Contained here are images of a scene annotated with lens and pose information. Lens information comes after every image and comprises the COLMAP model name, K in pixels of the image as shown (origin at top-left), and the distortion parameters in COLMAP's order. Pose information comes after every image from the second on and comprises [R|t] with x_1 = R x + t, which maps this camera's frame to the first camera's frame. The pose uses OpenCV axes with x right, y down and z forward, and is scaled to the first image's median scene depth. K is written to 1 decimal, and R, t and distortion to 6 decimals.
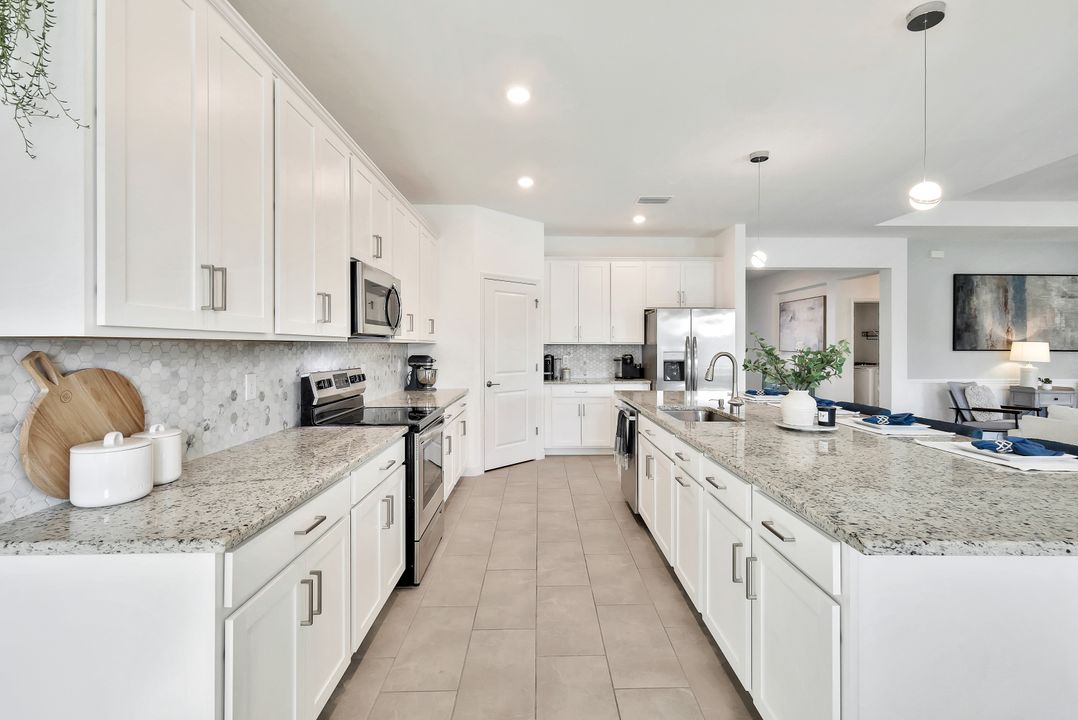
lens RADIAL K [[472.5, 0, 536.5], [0, 472.5, 345.9], [0, 0, 1]] dist [0.000592, 0.000037]
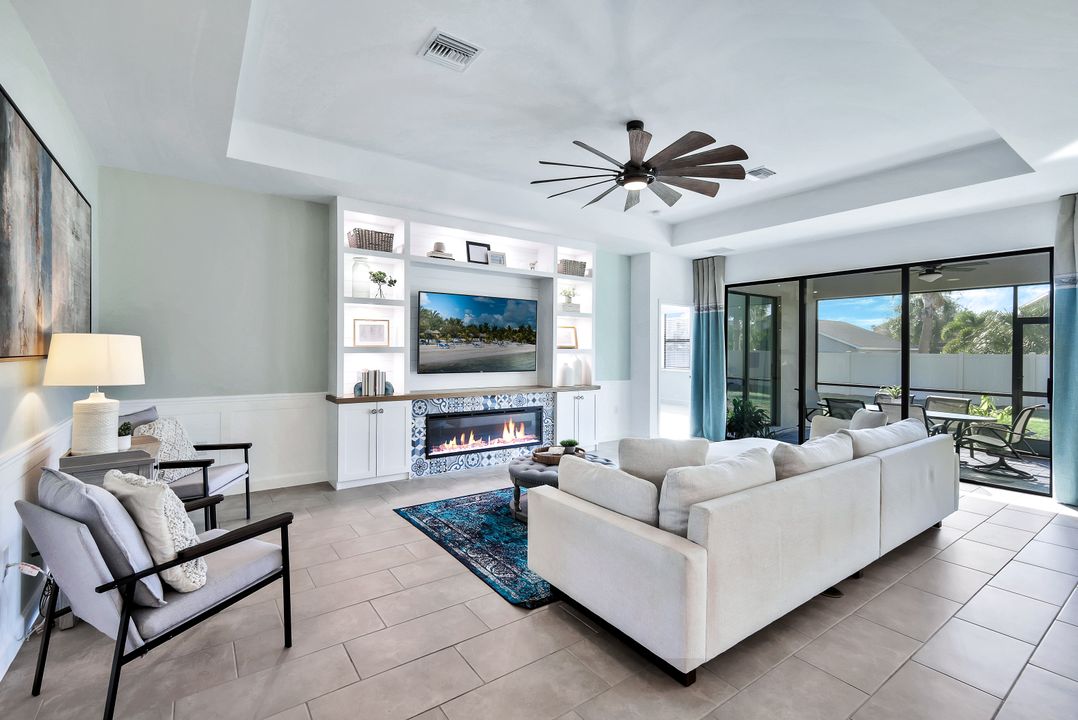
lens RADIAL K [[478.8, 0, 540.5], [0, 478.8, 351.0], [0, 0, 1]] dist [0.002245, 0.000764]
pose [[-0.577891, -0.007365, 0.816080, 0.506374], [-0.008630, 0.999959, 0.002914, 0.001379], [-0.816068, -0.005359, -0.577931, 0.914069]]
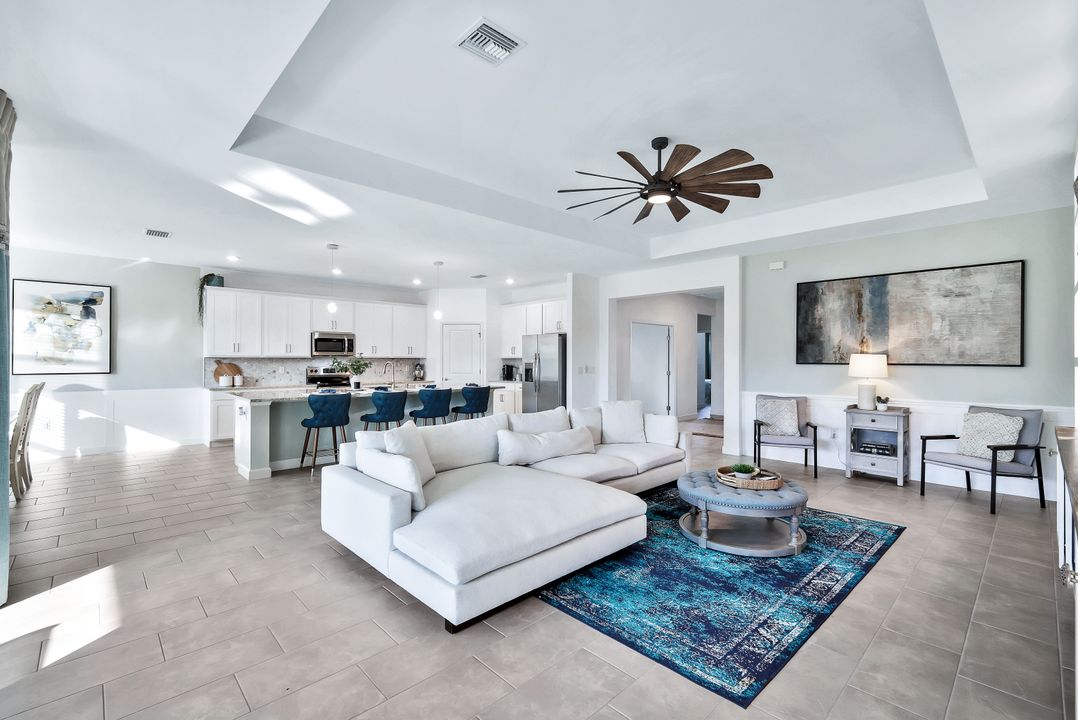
lens RADIAL K [[474.4, 0, 542.3], [0, 474.4, 359.3], [0, 0, 1]] dist [-0.002856, -0.000355]
pose [[0.684390, -0.001182, -0.729115, 1.245251], [-0.000799, 0.999997, -0.002371, 0.003438], [0.729115, 0.002206, 0.684387, -0.026435]]
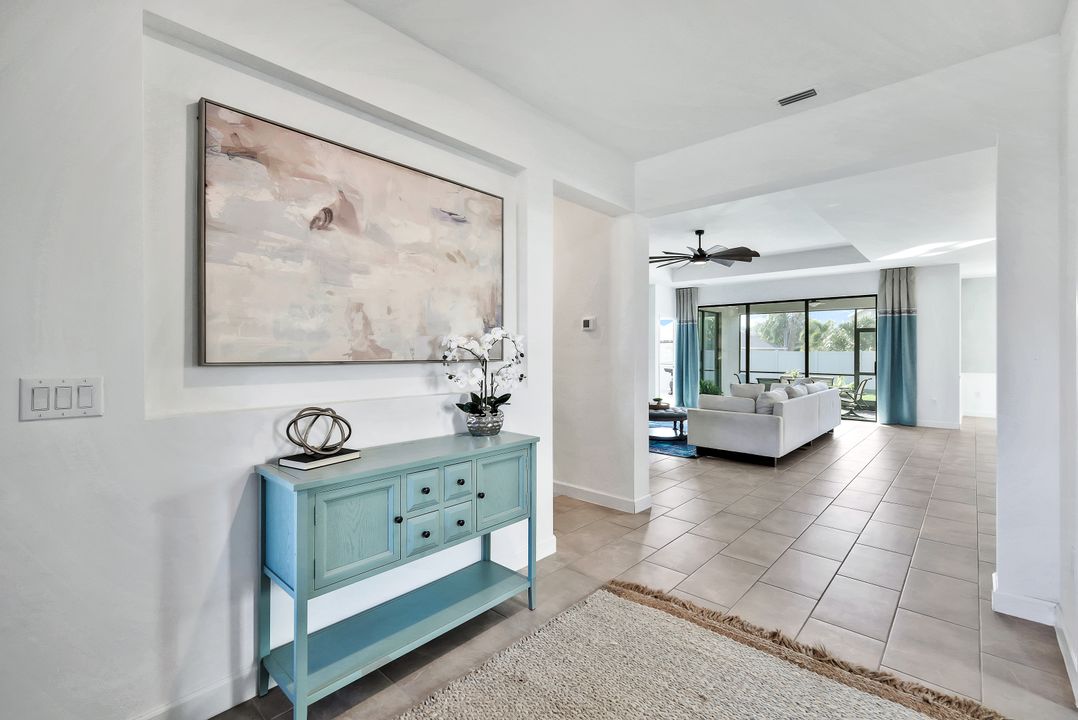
lens RADIAL K [[472.5, 0, 535.0], [0, 472.5, 355.5], [0, 0, 1]] dist [0.000933, 0.000142]
pose [[-0.730746, -0.009755, 0.682579, 0.434639], [-0.003633, 0.999939, 0.010401, 0.009133], [-0.682640, 0.005120, -0.730737, 1.581447]]
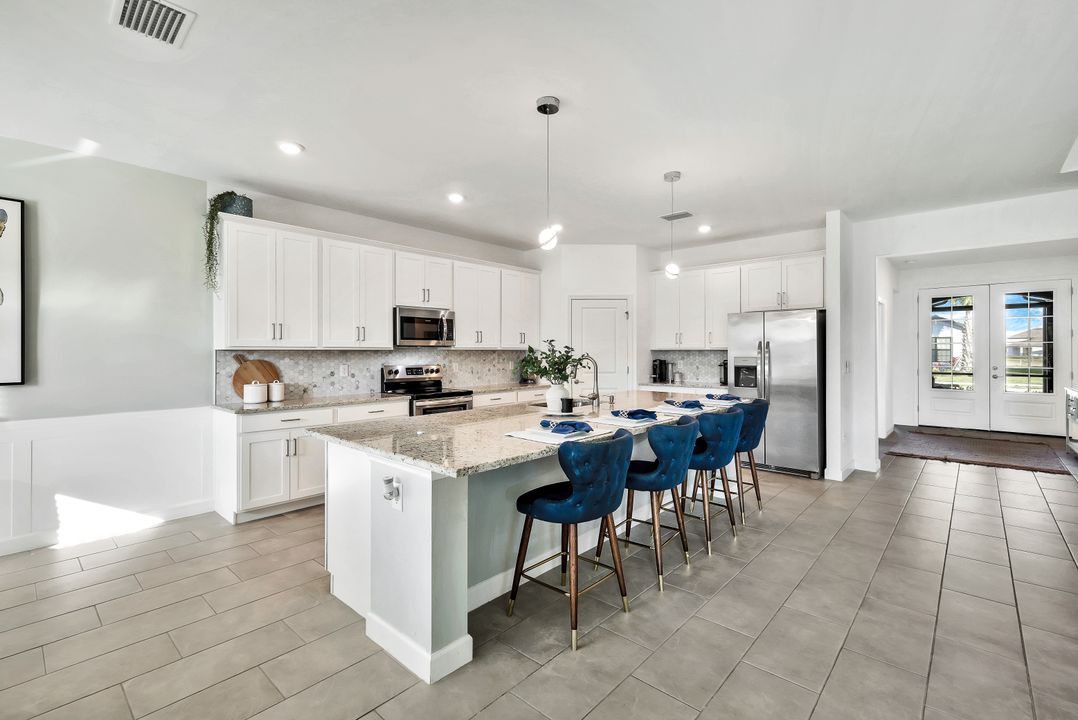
lens RADIAL K [[478.8, 0, 540.5], [0, 478.8, 351.0], [0, 0, 1]] dist [0.002245, 0.000764]
pose [[0.737963, -0.003101, -0.674834, 0.550890], [0.002312, 0.999995, -0.002068, 0.000277], [0.674838, -0.000034, 0.737966, -0.011282]]
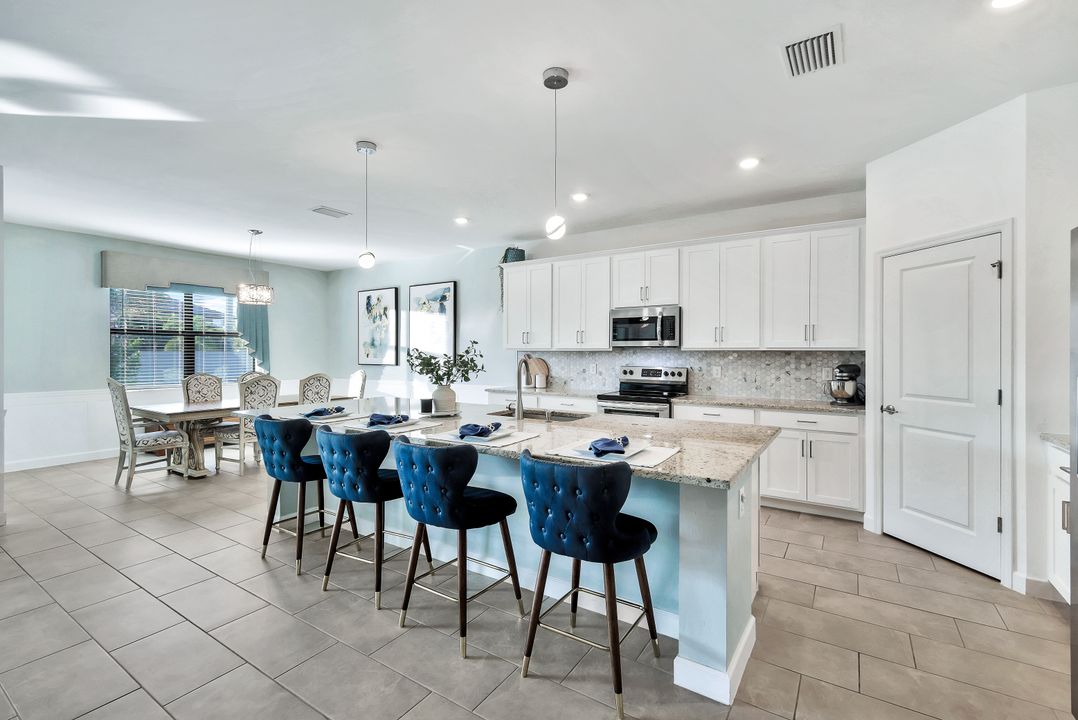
lens RADIAL K [[478.8, 0, 540.5], [0, 478.8, 351.0], [0, 0, 1]] dist [0.002245, 0.000764]
pose [[-0.554428, -0.001711, -0.832230, 0.597763], [-0.002268, 0.999997, -0.000544, -0.002705], [0.832229, 0.001586, -0.554430, 0.766899]]
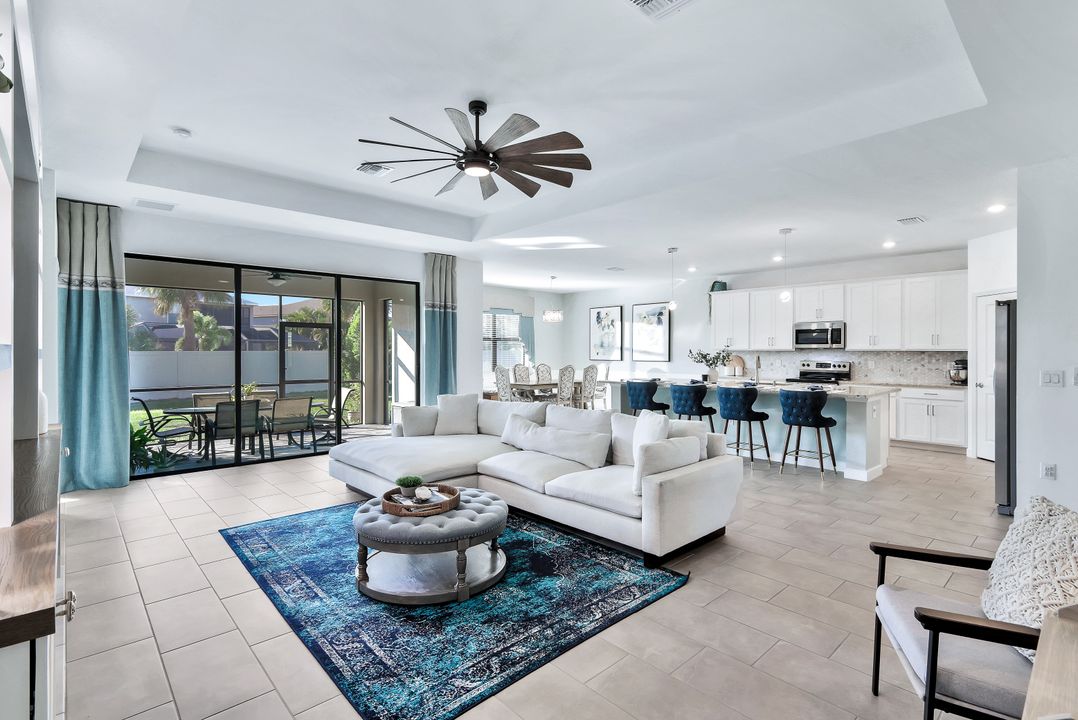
lens RADIAL K [[514.9, 0, 541.0], [0, 514.9, 348.5], [0, 0, 1]] dist [0.002396, -0.000012]
pose [[-0.737925, -0.005977, -0.674856, 1.251766], [-0.004385, 0.999982, -0.004063, -0.001176], [0.674868, -0.000039, -0.737938, 0.961868]]
